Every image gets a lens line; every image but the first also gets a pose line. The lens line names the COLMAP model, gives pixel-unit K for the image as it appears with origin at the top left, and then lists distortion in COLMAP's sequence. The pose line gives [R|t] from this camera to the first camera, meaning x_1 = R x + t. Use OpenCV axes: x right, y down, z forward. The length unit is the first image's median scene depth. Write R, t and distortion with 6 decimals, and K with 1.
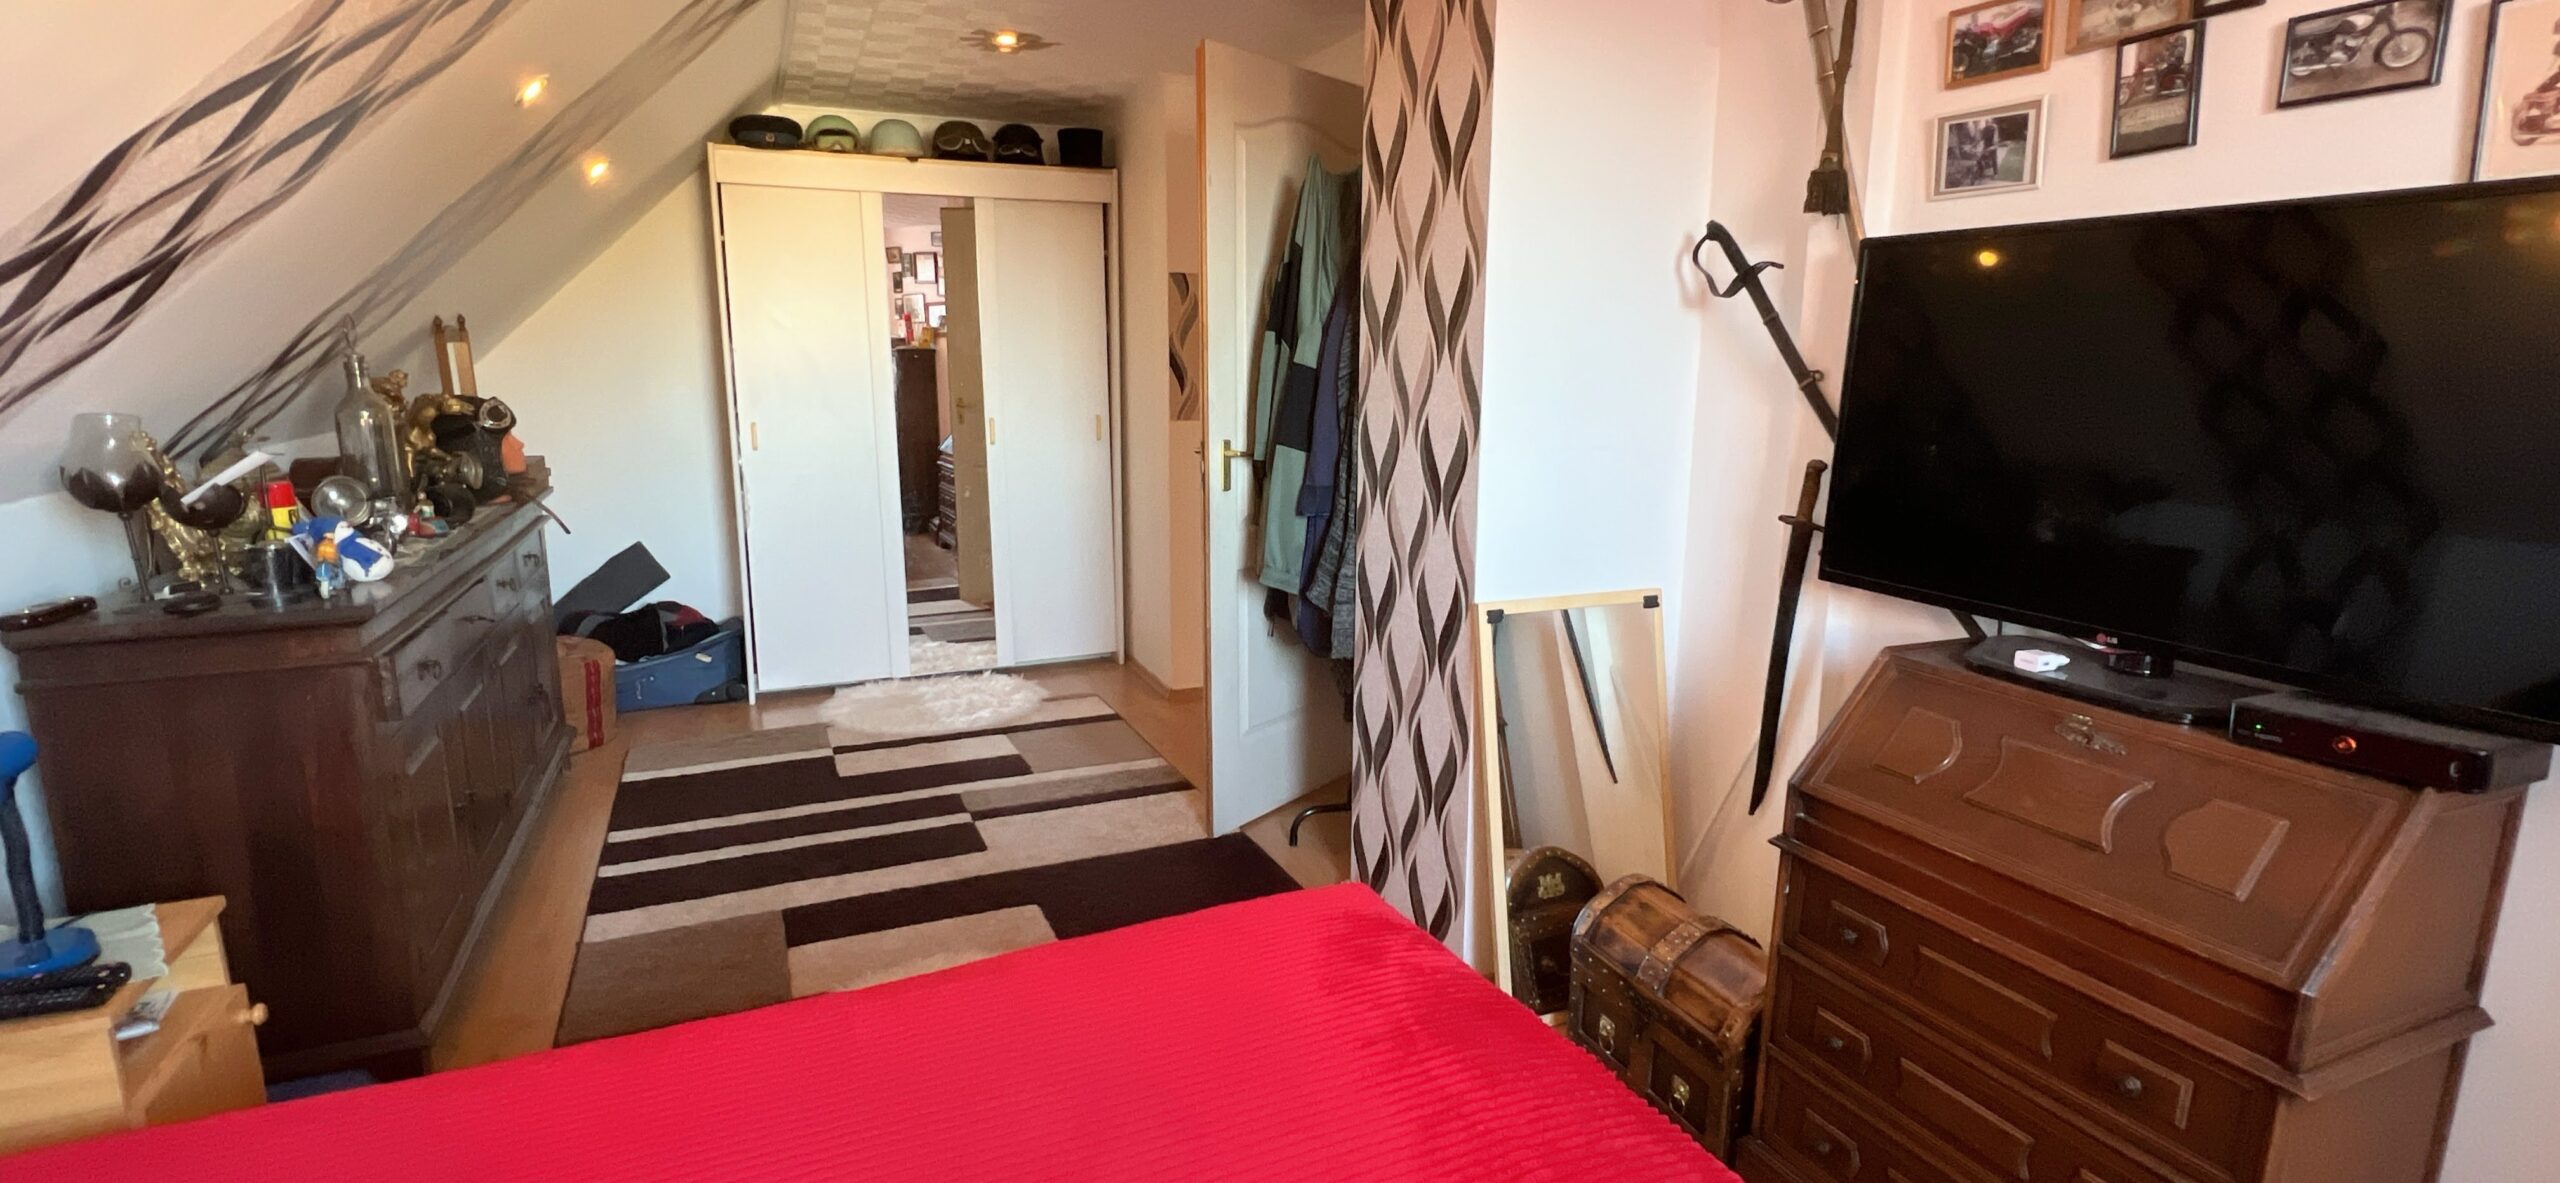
lens RADIAL K [[1194.4, 0, 1280.3], [0, 1194.4, 580.9], [0, 0, 1]] dist [-0.004652, 0.001188]
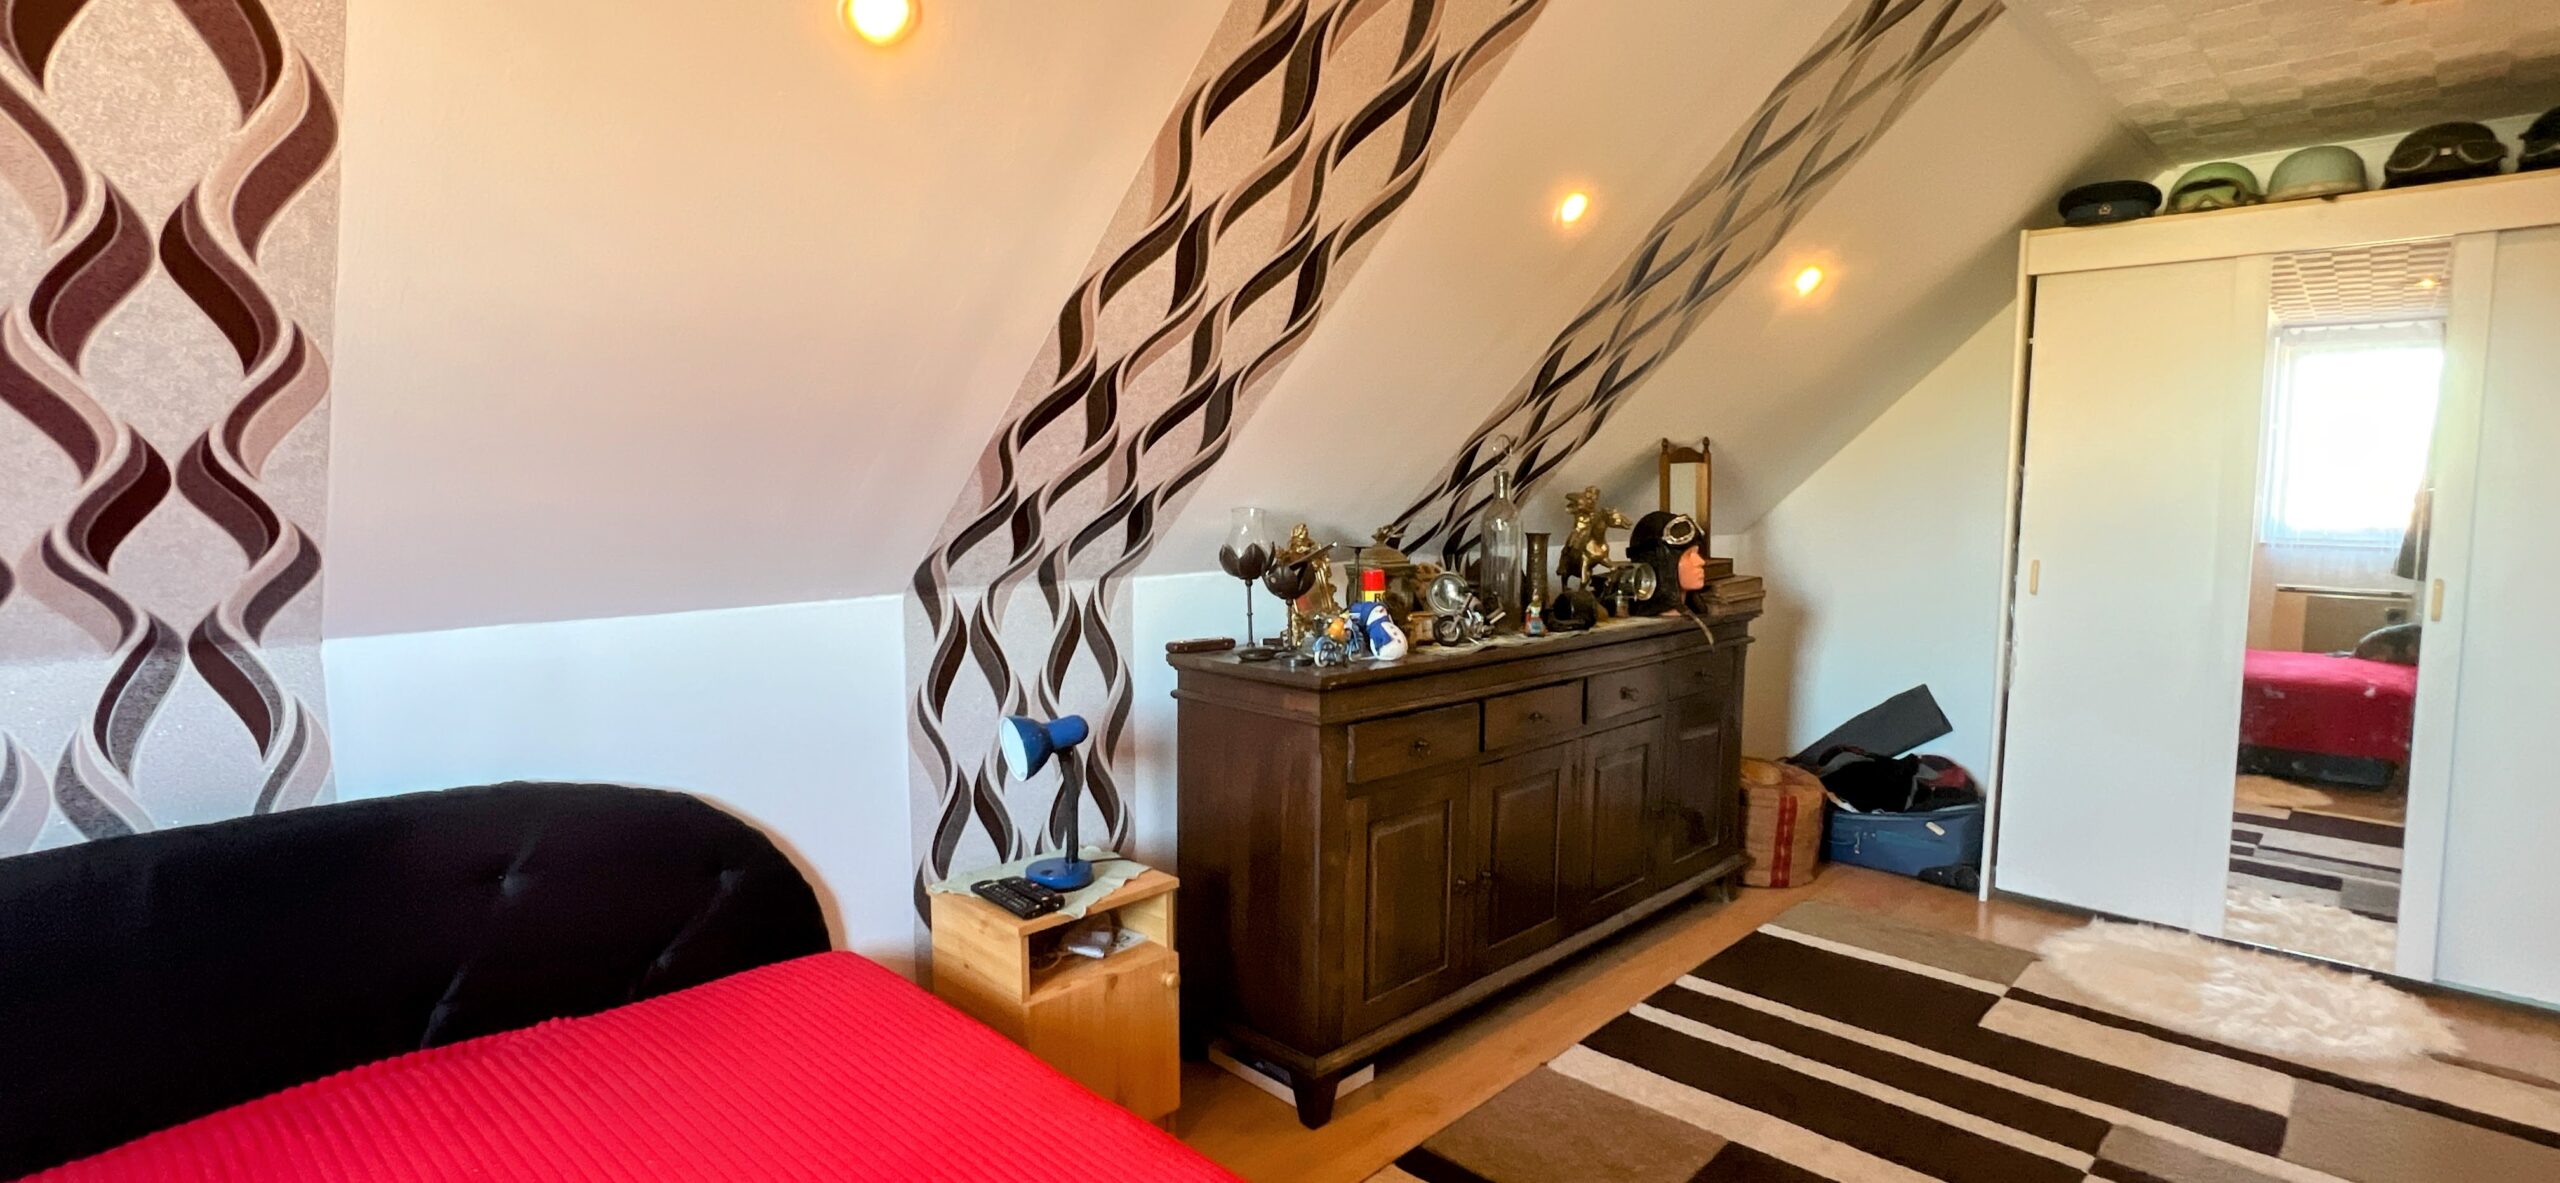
lens RADIAL K [[1194.4, 0, 1279.7], [0, 1194.4, 579.7], [0, 0, 1]] dist [-0.004652, 0.001188]
pose [[0.360598, 0.078046, -0.929450, 0.170697], [-0.183360, 0.982980, 0.011403, -0.046286], [0.914521, 0.166312, 0.368771, 0.308915]]
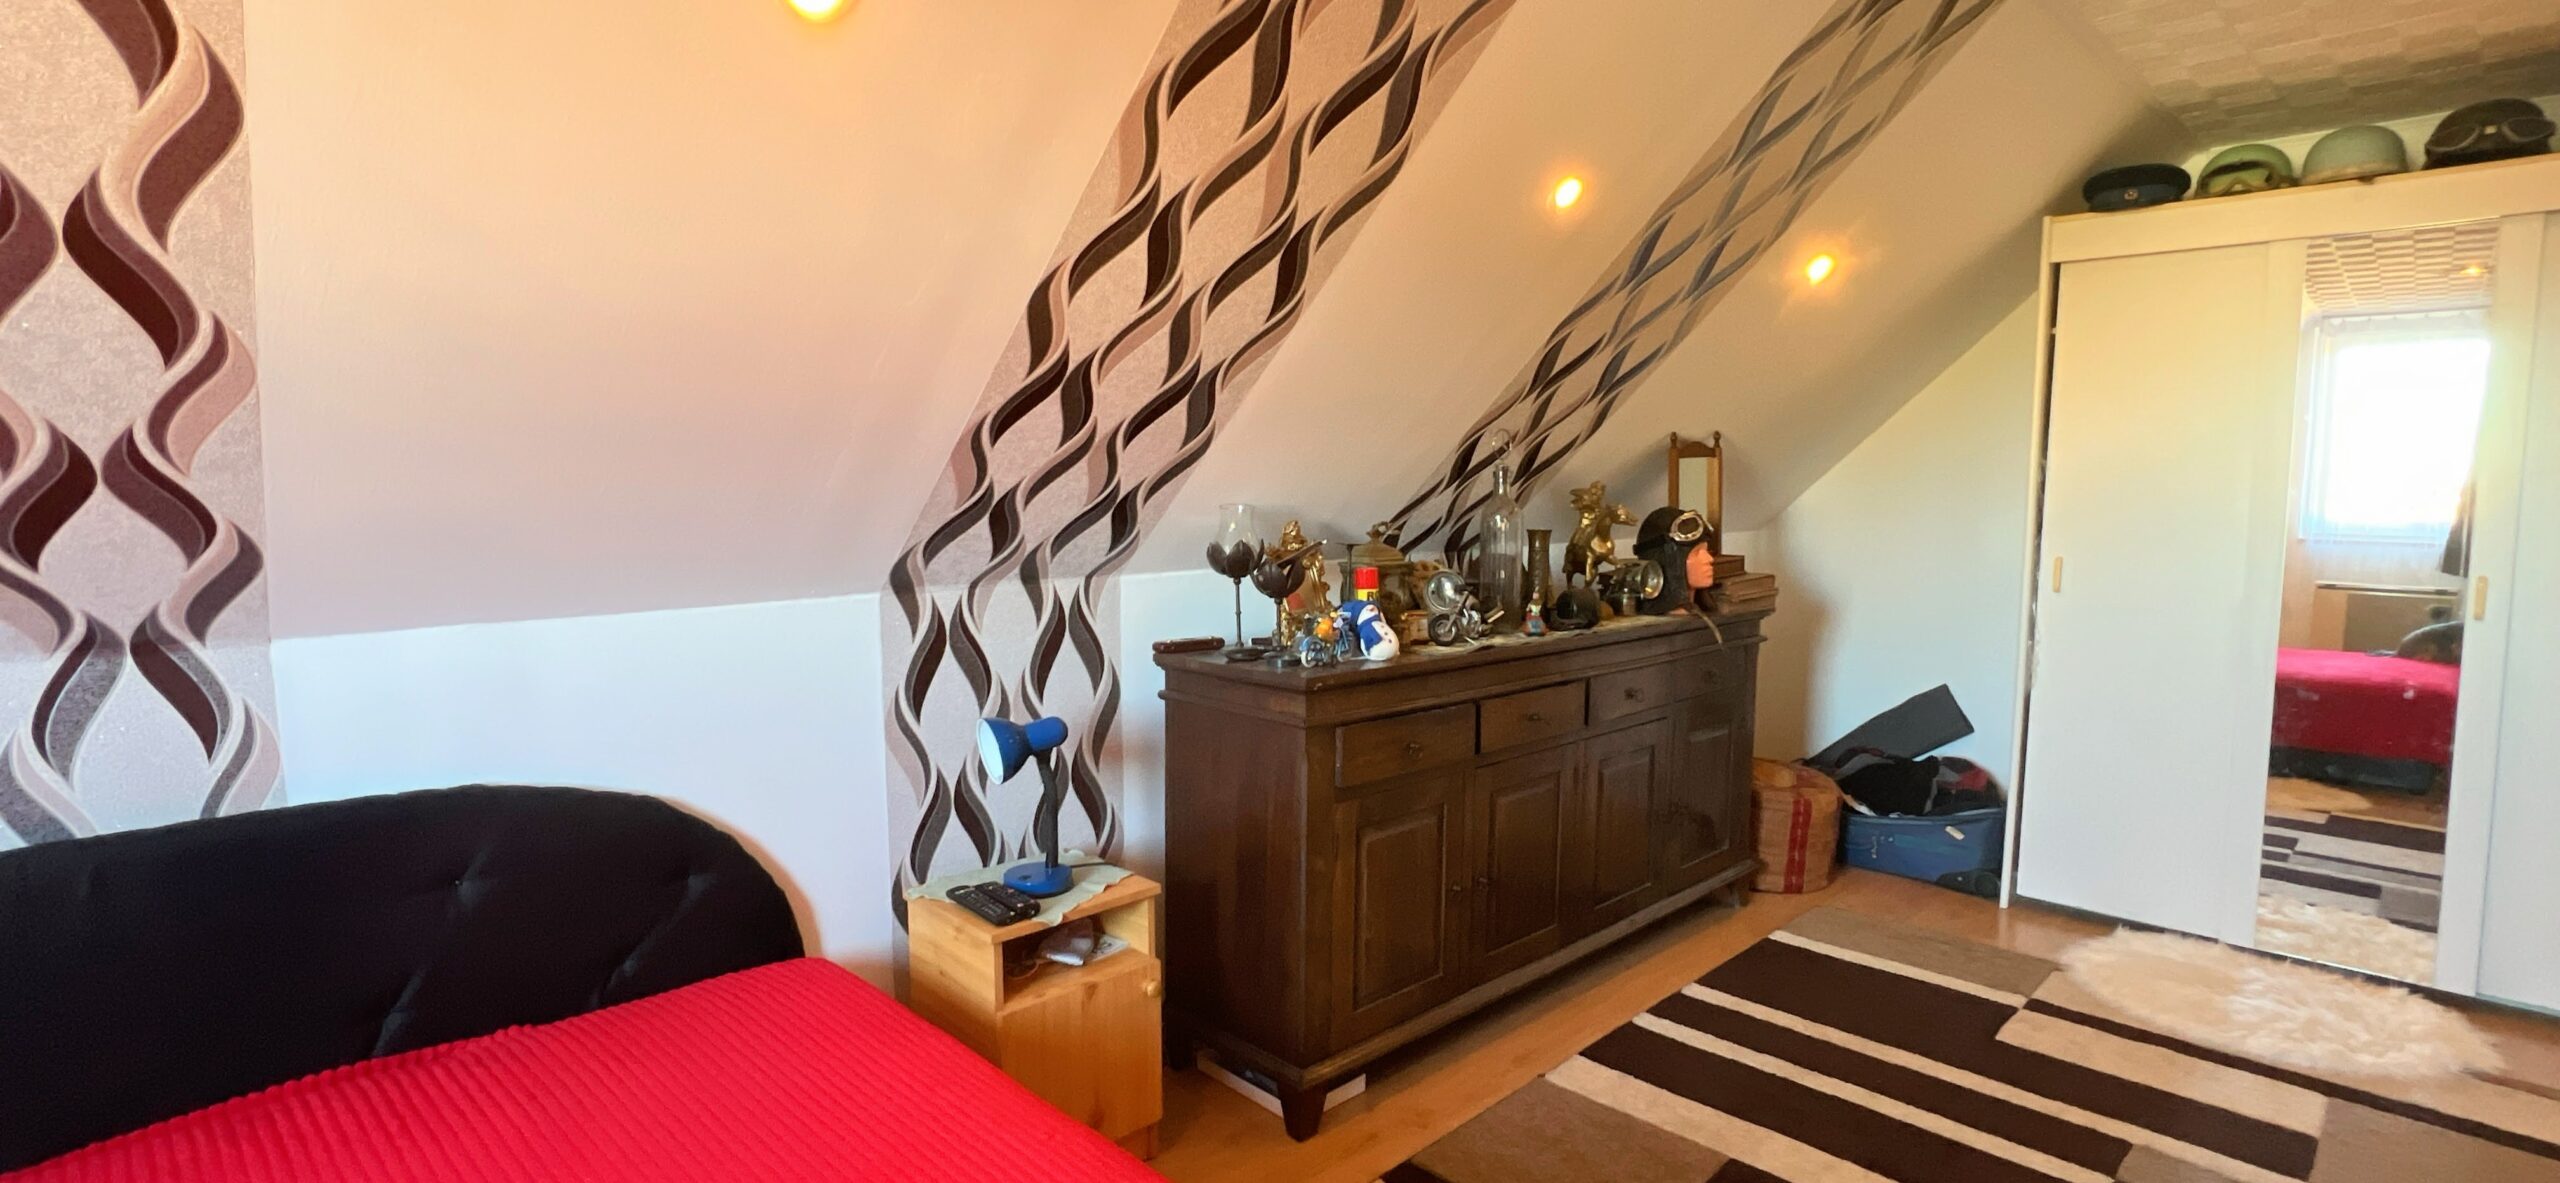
lens RADIAL K [[1194.4, 0, 1280.8], [0, 1194.4, 580.2], [0, 0, 1]] dist [-0.004652, 0.001188]
pose [[0.341634, 0.080606, -0.936370, 0.161120], [-0.182605, 0.983022, 0.017999, -0.050902], [0.921923, 0.164837, 0.350553, 0.336900]]
